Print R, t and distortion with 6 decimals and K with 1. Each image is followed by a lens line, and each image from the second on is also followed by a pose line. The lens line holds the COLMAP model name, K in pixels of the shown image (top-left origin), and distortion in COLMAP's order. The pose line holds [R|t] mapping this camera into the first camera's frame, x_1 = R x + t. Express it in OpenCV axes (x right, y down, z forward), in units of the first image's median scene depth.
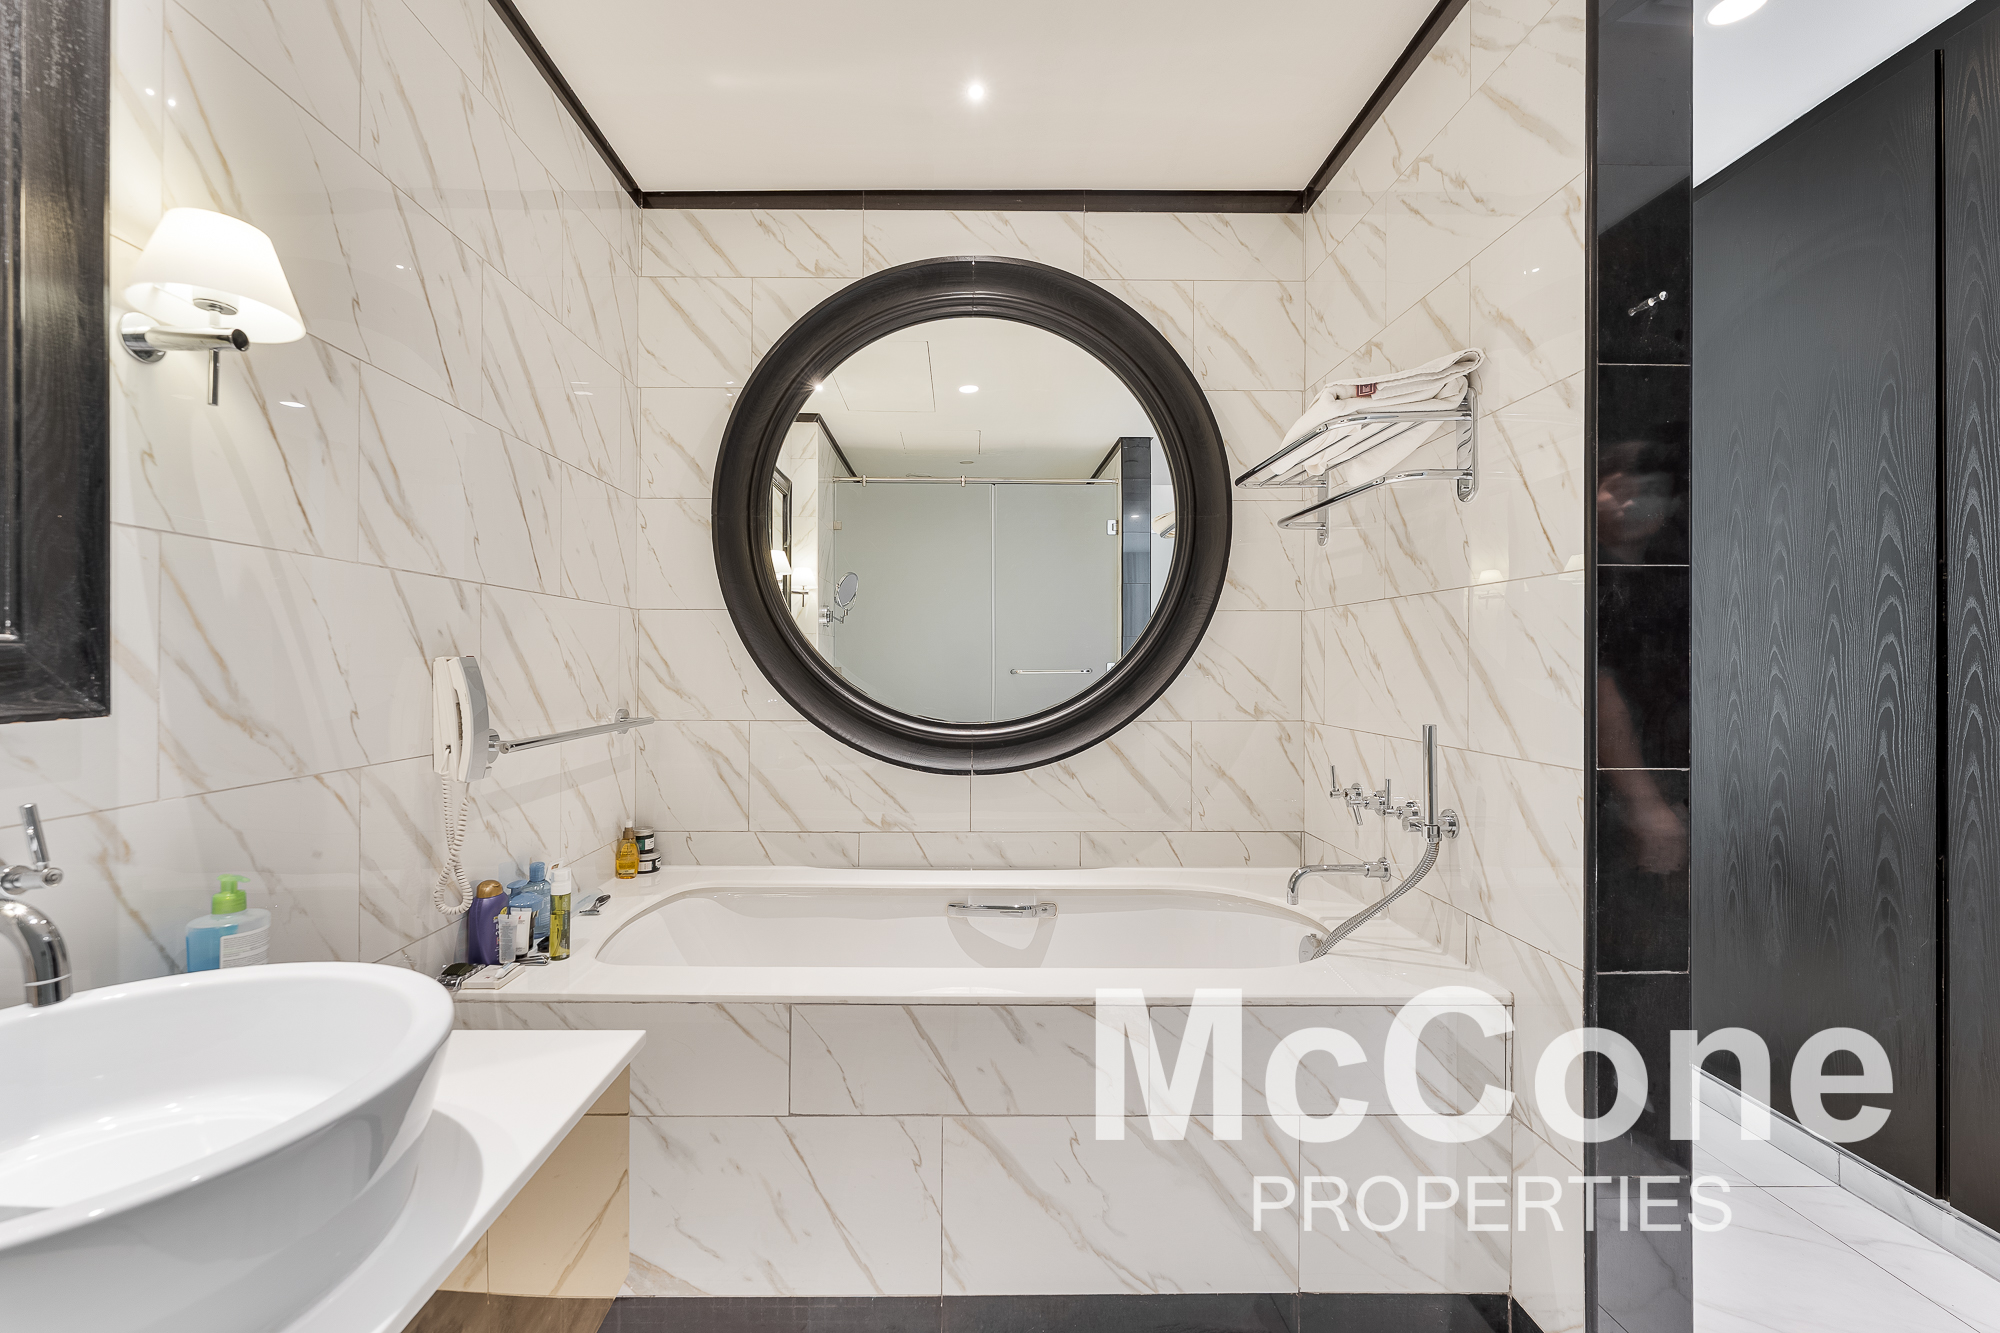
lens RADIAL K [[805.6, 0, 994.7], [0, 805.6, 654.9], [0, 0, 1]] dist [-0.000230, -0.000004]
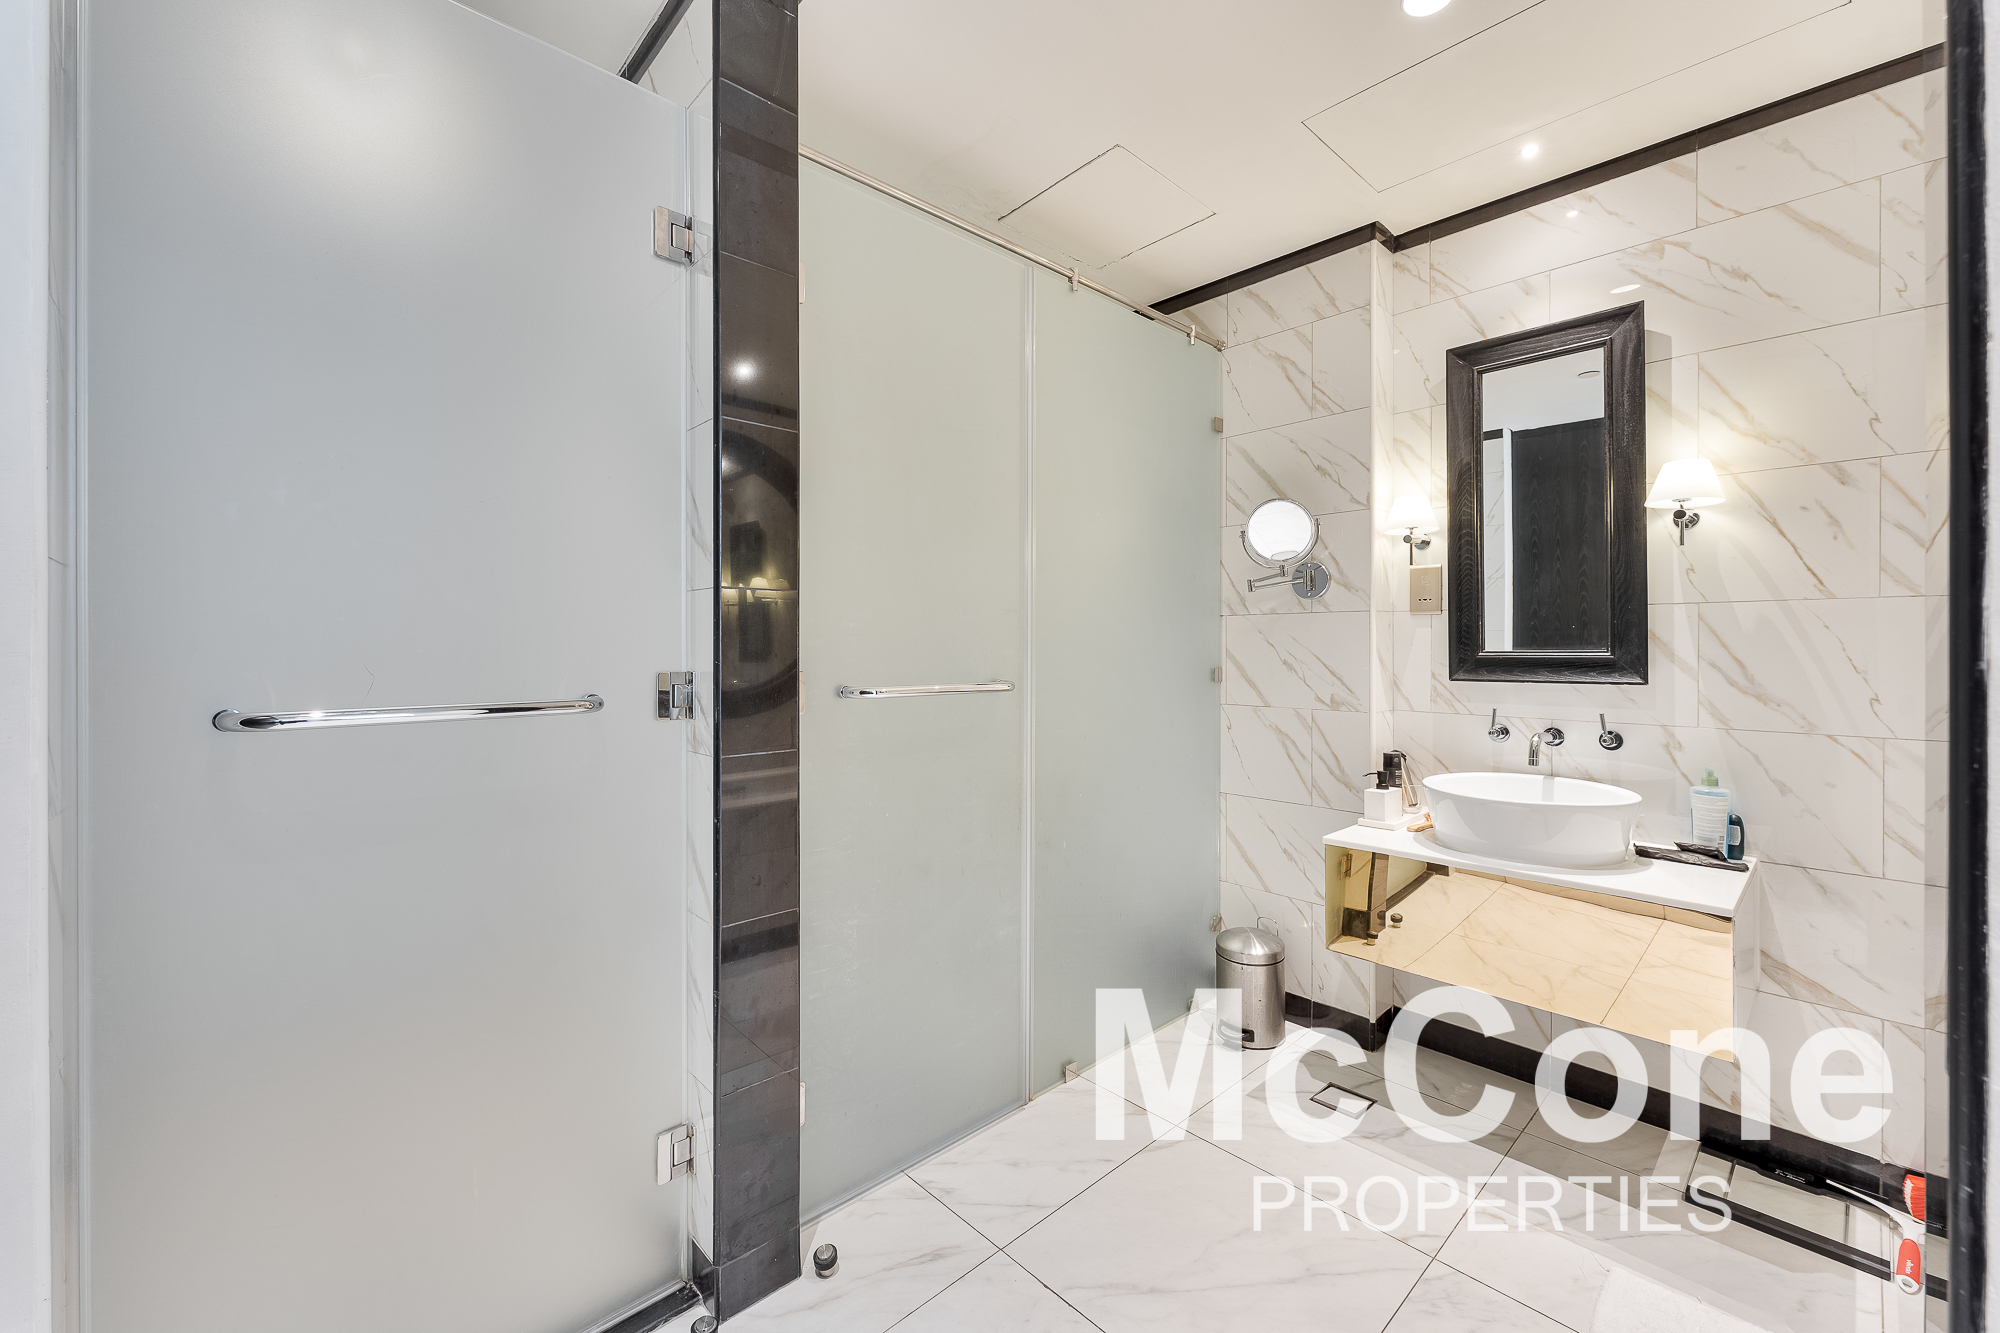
lens RADIAL K [[805.6, 0, 994.7], [0, 805.6, 654.9], [0, 0, 1]] dist [-0.000230, -0.000004]
pose [[-0.754567, 0.001297, -0.656221, 1.748940], [0.003054, 0.999994, -0.001535, -0.016013], [0.656215, -0.003163, -0.754567, 1.345346]]
